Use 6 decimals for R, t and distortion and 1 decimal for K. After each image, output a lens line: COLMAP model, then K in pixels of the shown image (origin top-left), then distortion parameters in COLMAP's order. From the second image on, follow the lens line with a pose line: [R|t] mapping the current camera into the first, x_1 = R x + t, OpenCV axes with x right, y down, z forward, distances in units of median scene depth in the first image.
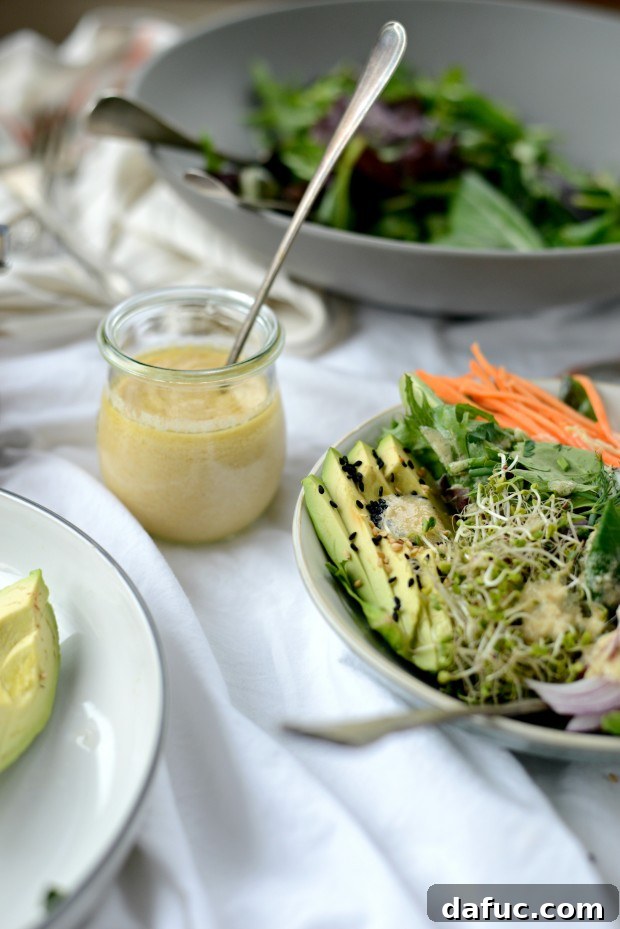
lens RADIAL K [[1504.8, 0, 310.0], [0, 1504.8, 464.5], [0, 0, 1]] dist [-0.107084, 0.160585]
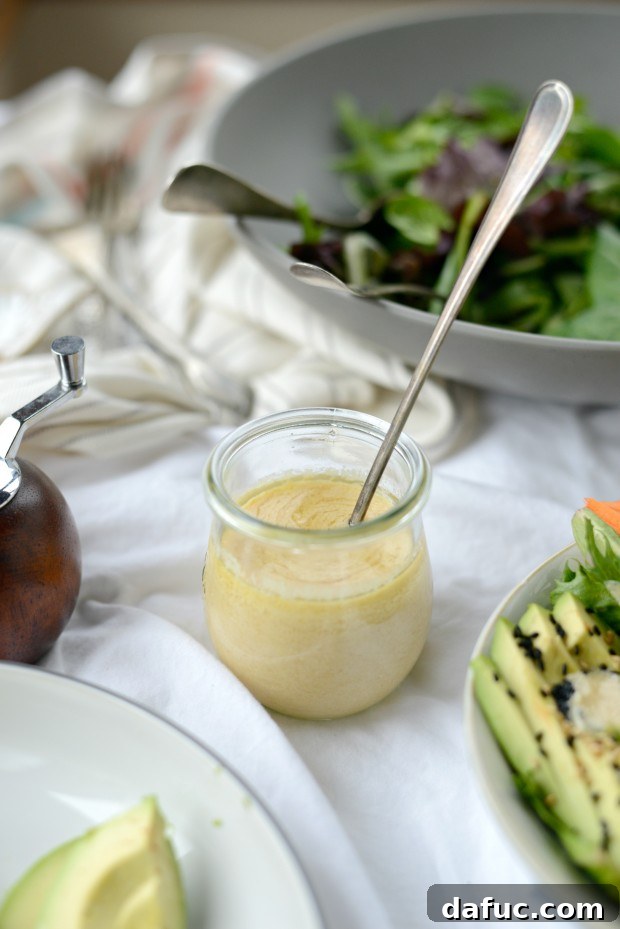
lens RADIAL K [[1504.8, 0, 310.0], [0, 1504.8, 464.5], [0, 0, 1]] dist [-0.107084, 0.160585]
pose [[0.999038, -0.039829, -0.018351, -0.068206], [0.040263, 0.998903, 0.023901, -0.112687], [0.017379, -0.024616, 0.999546, 0.183713]]
